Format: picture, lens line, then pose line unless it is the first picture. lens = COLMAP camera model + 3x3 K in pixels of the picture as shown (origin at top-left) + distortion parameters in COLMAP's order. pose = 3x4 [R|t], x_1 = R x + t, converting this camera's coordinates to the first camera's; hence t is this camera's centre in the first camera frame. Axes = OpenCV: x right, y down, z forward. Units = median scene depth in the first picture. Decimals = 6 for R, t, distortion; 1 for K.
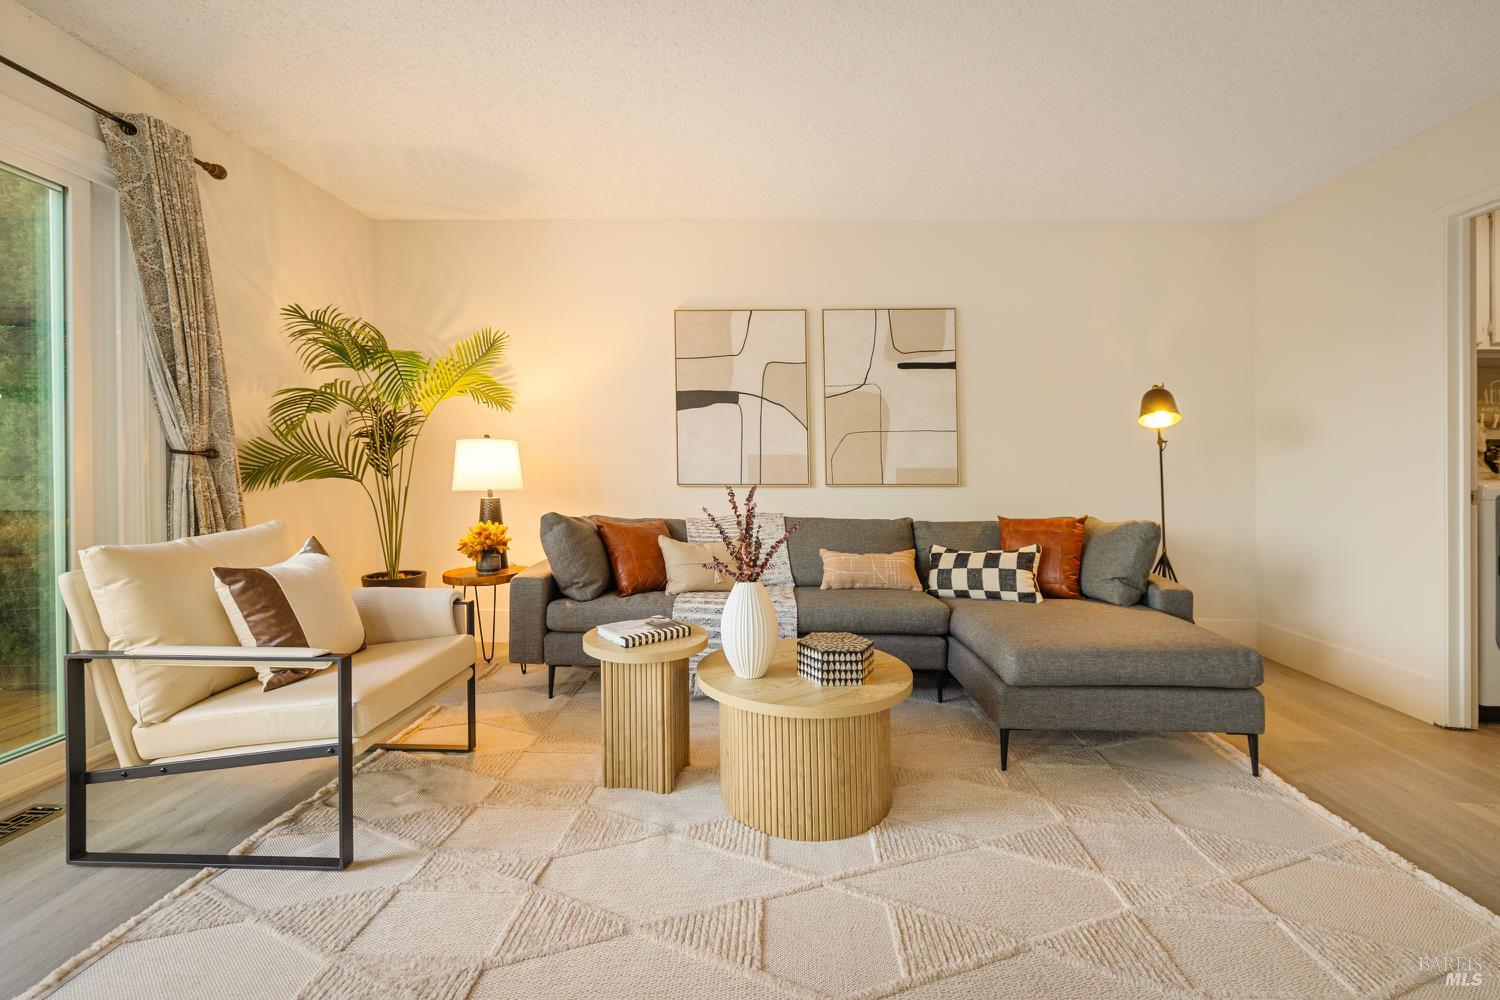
lens RADIAL K [[652.7, 0, 758.4], [0, 652.7, 473.7], [0, 0, 1]] dist [0.000903, 0.000275]
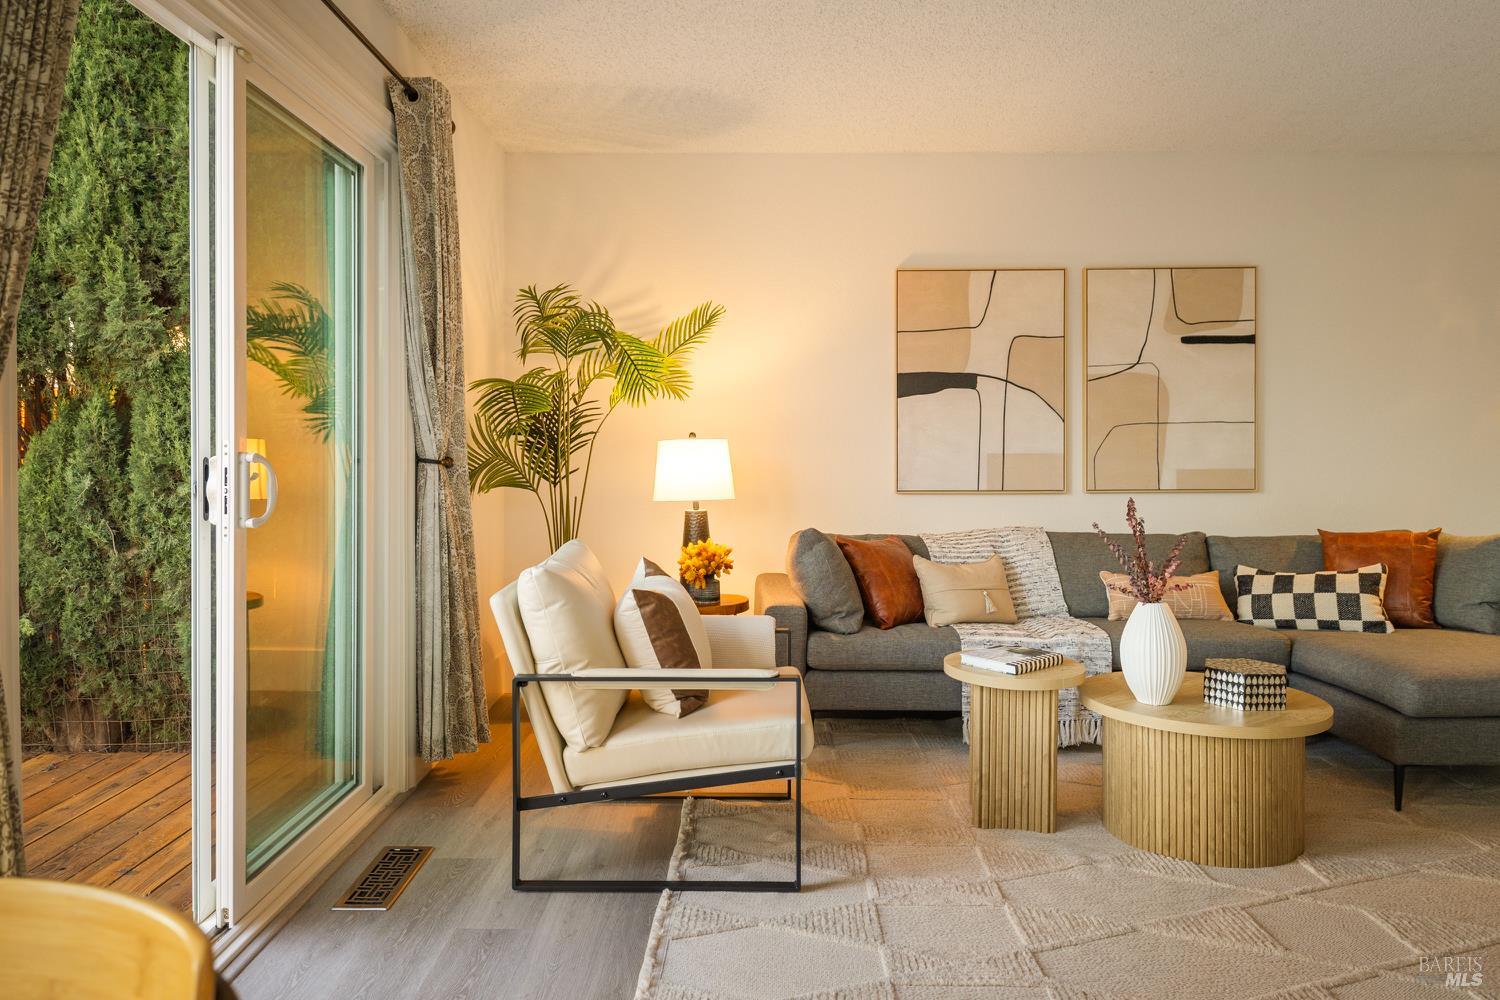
lens RADIAL K [[1027.9, 0, 745.5], [0, 1027.9, 491.1], [0, 0, 1]] dist [0.018930, -0.020965]
pose [[0.999922, -0.005537, 0.011202, -0.476154], [0.005216, 0.999579, 0.028527, -0.030117], [-0.011355, -0.028466, 0.999530, -0.356993]]
